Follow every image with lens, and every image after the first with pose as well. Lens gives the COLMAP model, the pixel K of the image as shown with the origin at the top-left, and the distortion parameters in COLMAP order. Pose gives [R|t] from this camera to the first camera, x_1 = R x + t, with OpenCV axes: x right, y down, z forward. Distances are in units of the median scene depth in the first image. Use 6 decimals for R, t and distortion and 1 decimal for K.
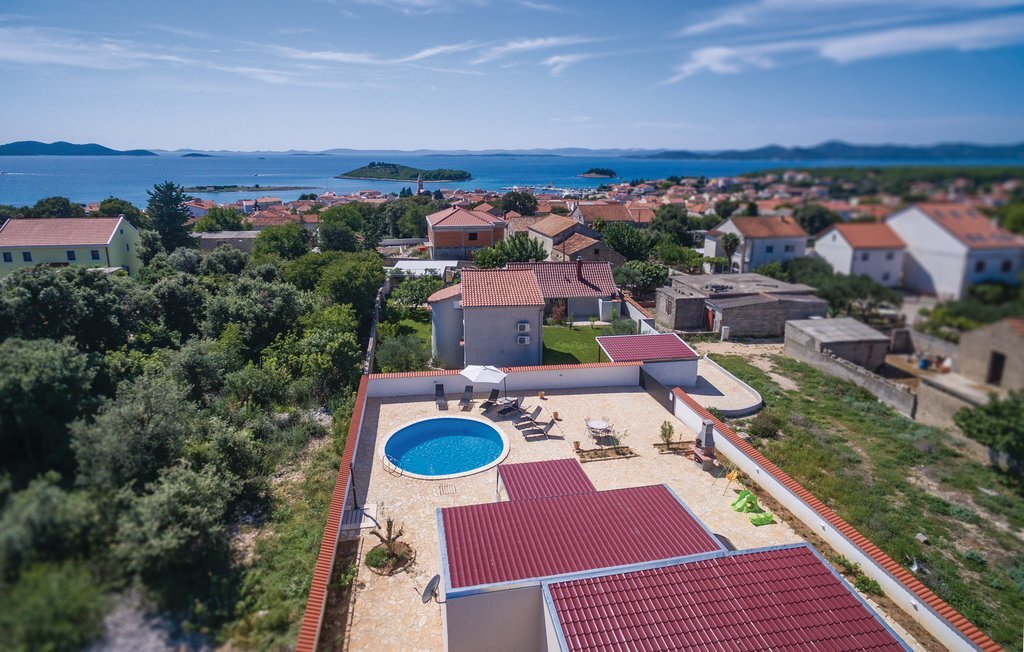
lens RADIAL K [[595.1, 0, 512.2], [0, 595.1, 347.7], [0, 0, 1]] dist [0.005130, -0.001240]
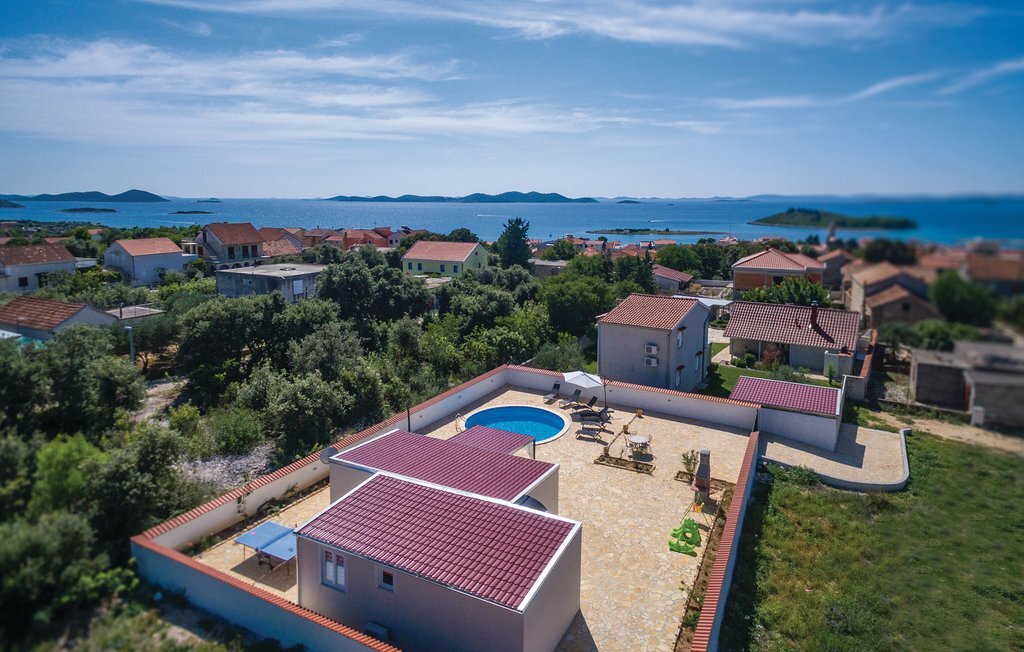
lens RADIAL K [[642.7, 0, 512.0], [0, 642.7, 326.0], [0, 0, 1]] dist [0.005299, 0.000915]
pose [[0.757756, 0.121208, -0.641182, 0.116893], [-0.200626, 0.978278, -0.052171, 0.006986], [0.620931, 0.168171, 0.765613, -0.002524]]
